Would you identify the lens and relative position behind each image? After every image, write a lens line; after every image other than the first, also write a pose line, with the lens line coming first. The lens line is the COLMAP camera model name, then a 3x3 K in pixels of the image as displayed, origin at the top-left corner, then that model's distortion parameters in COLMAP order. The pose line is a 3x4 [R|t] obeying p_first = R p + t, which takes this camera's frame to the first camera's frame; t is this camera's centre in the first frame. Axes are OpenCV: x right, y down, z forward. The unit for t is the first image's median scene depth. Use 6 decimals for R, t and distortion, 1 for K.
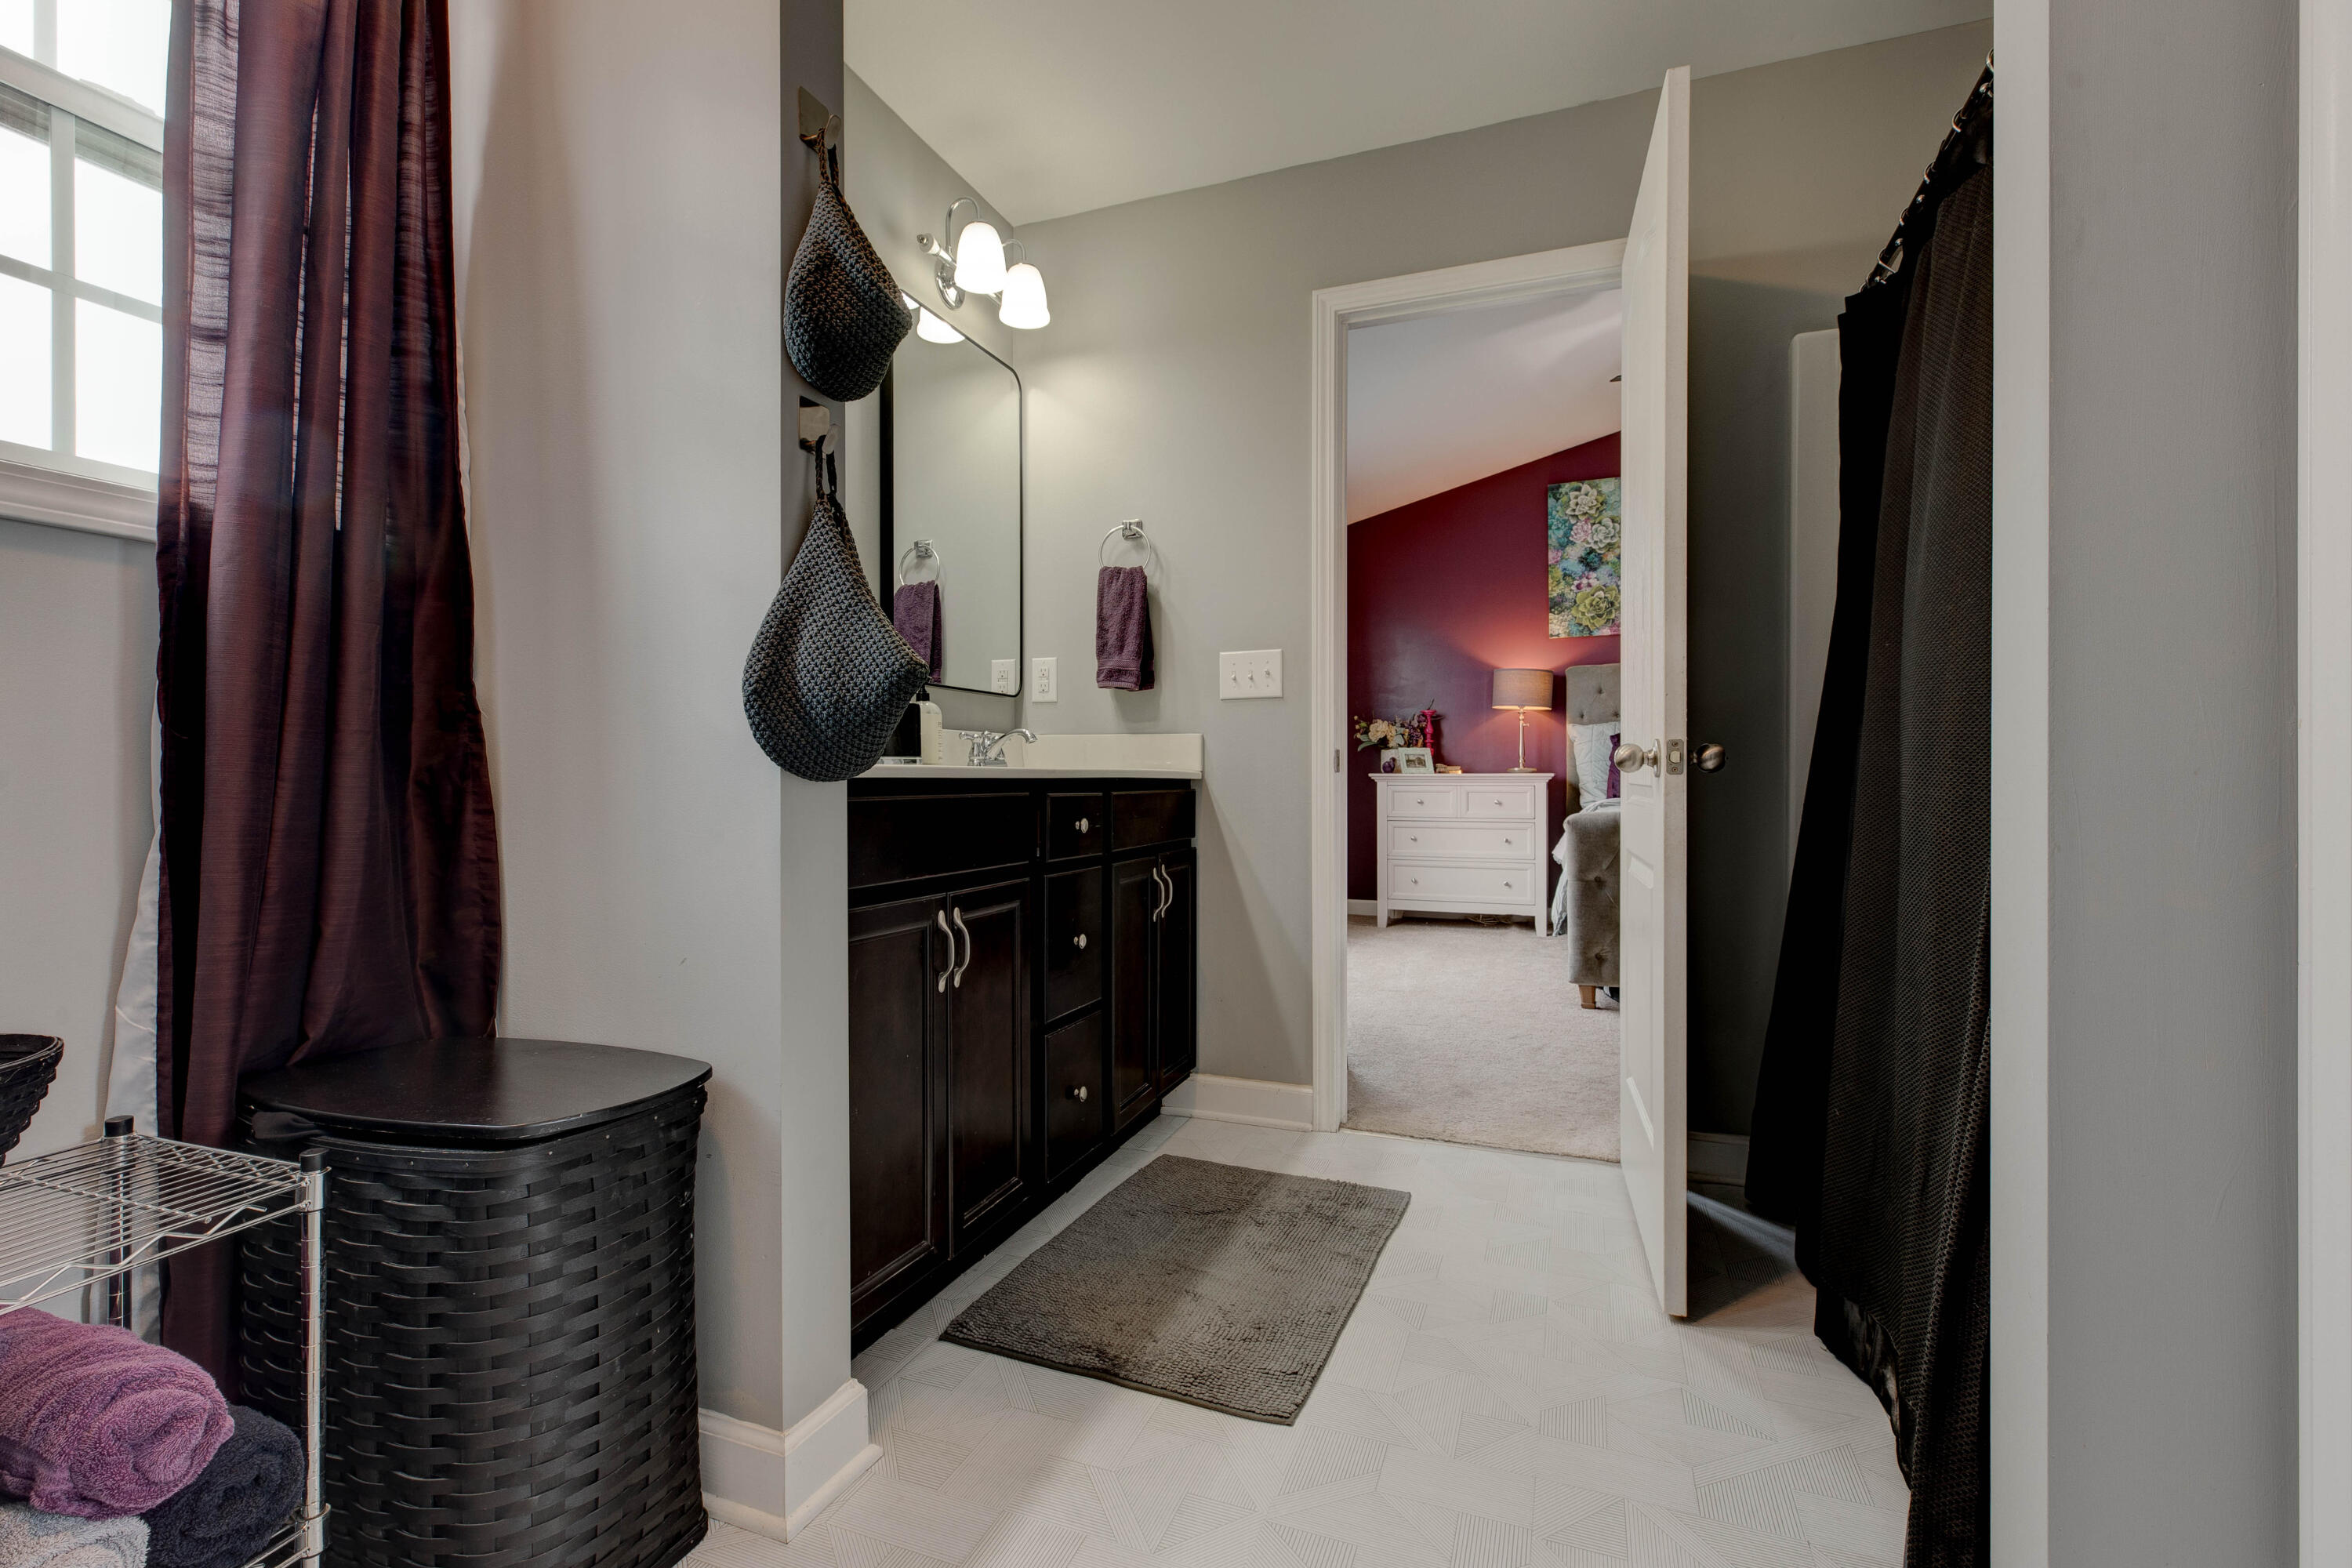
lens RADIAL K [[1074.3, 0, 1173.5], [0, 1074.3, 772.3], [0, 0, 1]] dist [0.000557, 0.000010]
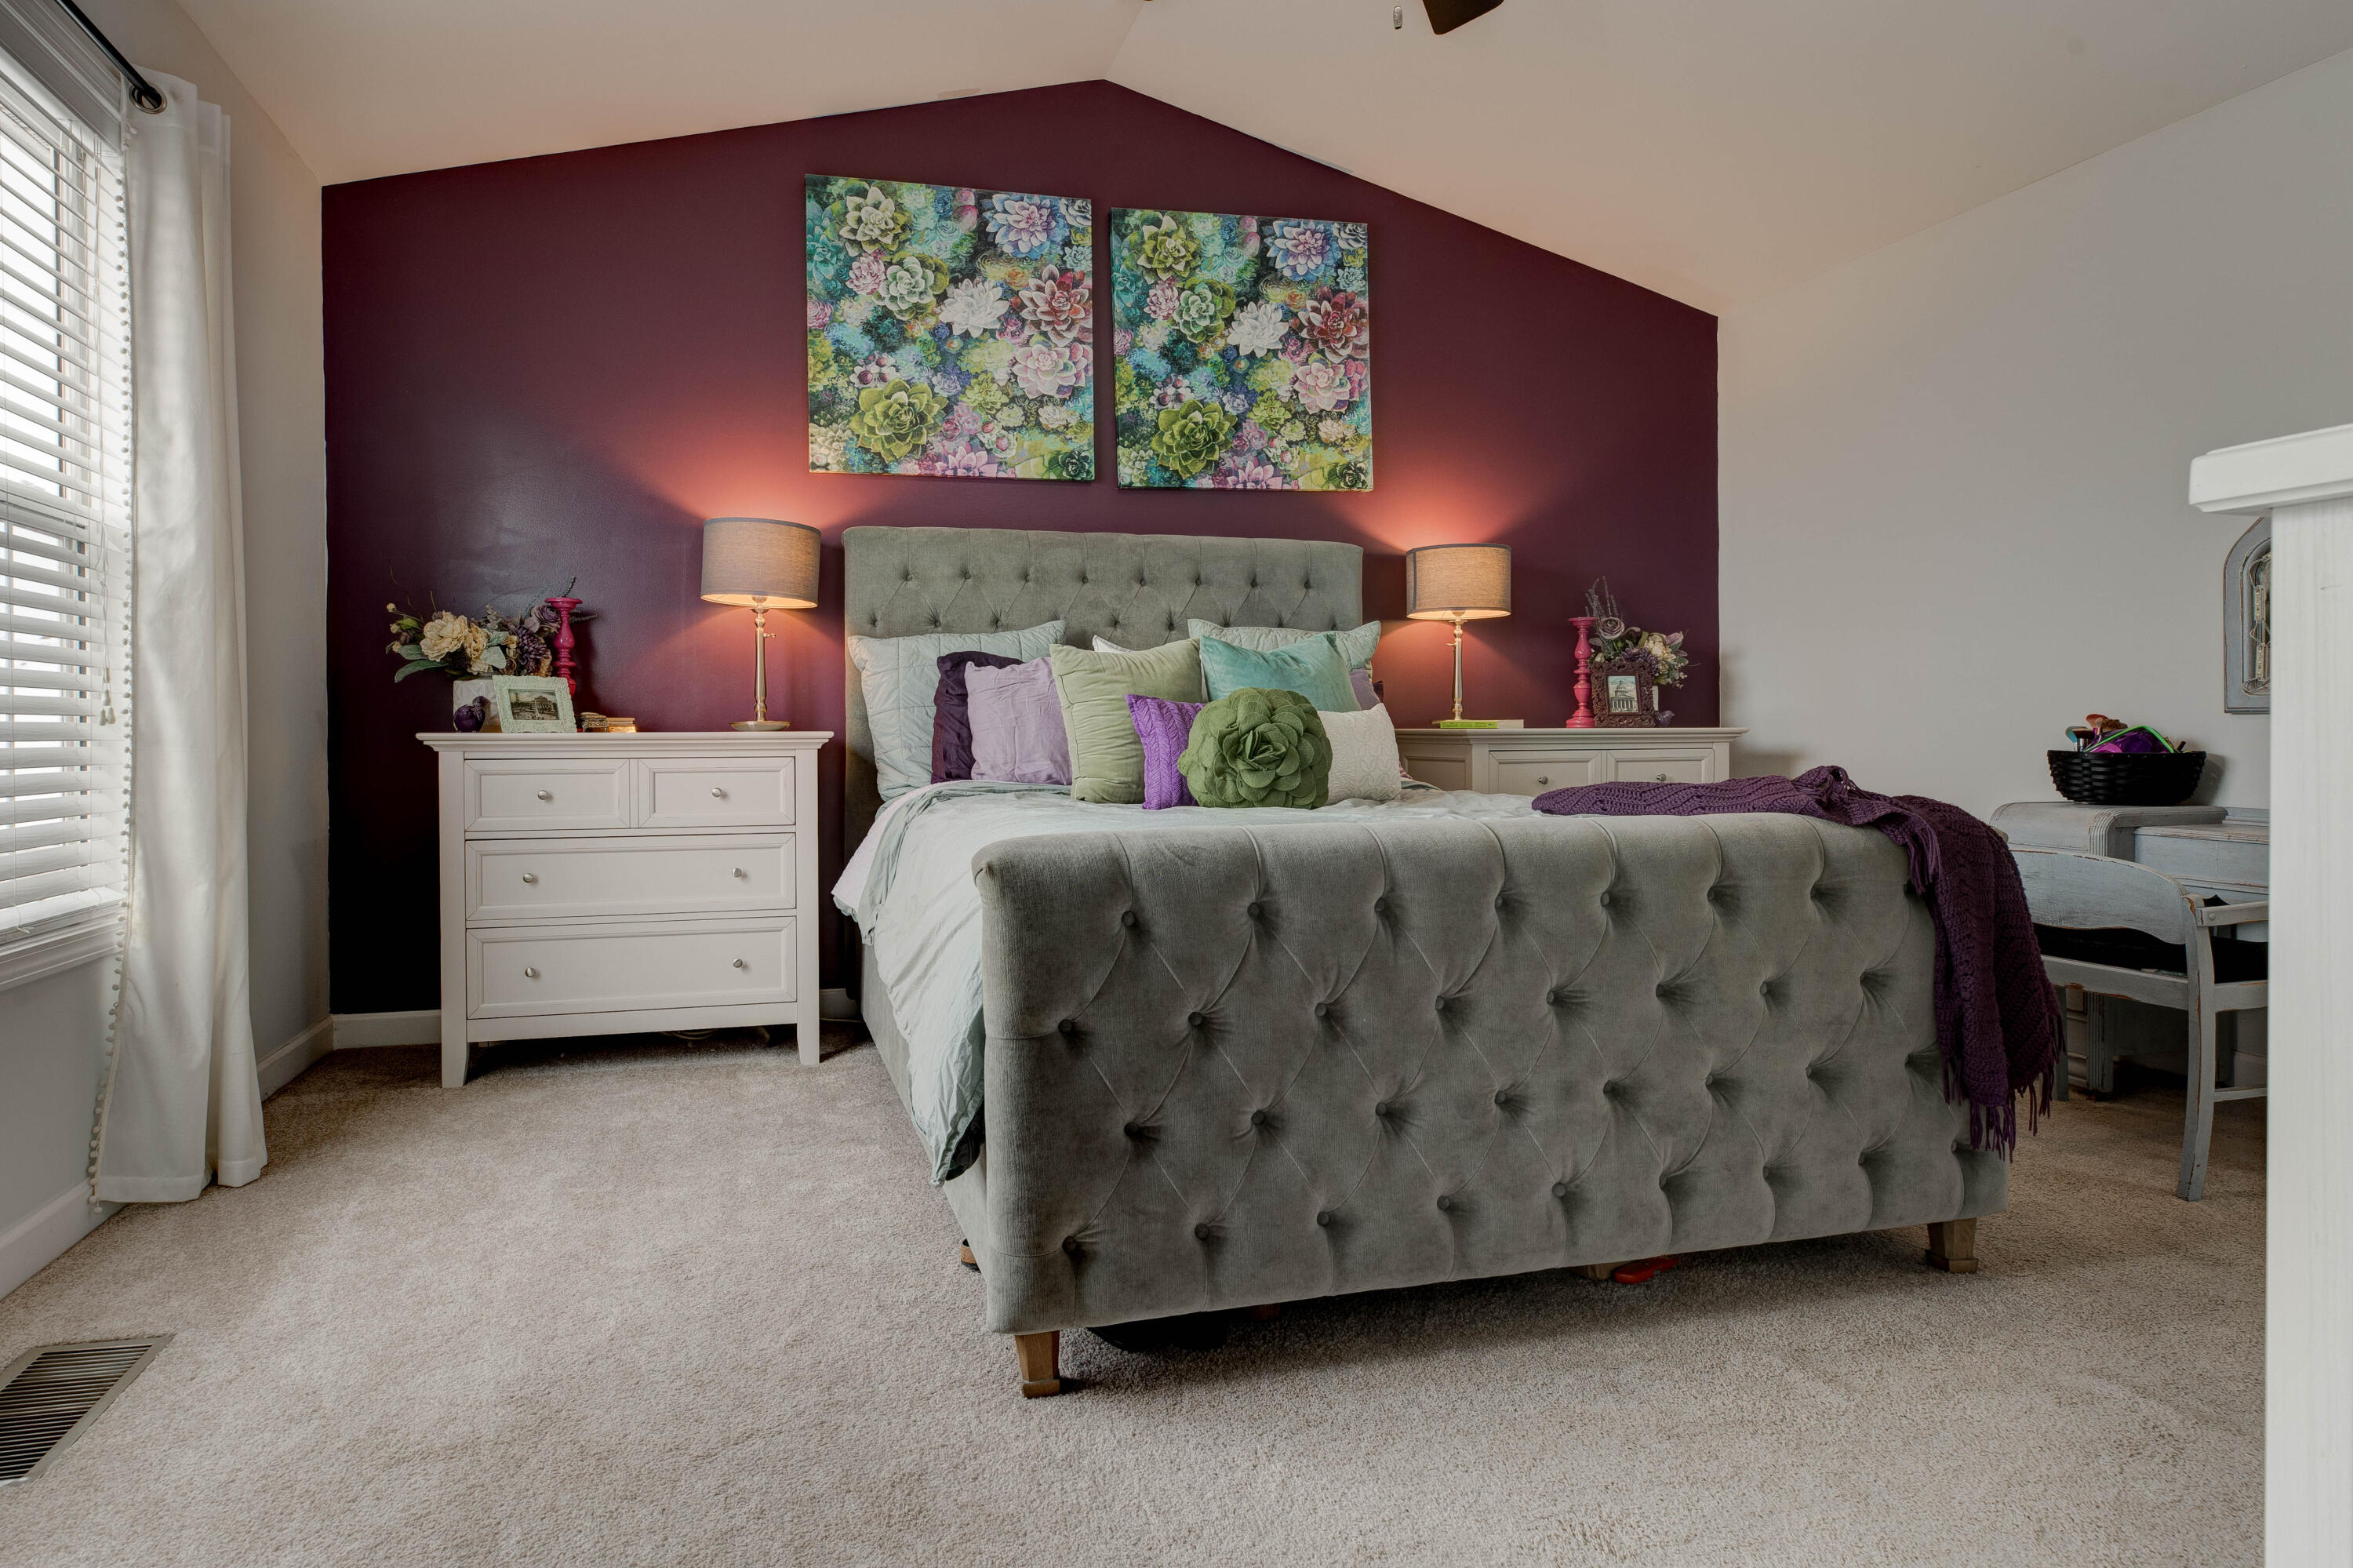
lens RADIAL K [[1368.6, 0, 1143.4], [0, 1368.6, 736.6], [0, 0, 1]] dist [0.006705, 0.000929]
pose [[0.807032, -0.004192, 0.590493, 0.089718], [0.002374, 0.999990, 0.003856, 0.001304], [-0.590503, -0.001710, 0.807033, 0.374094]]
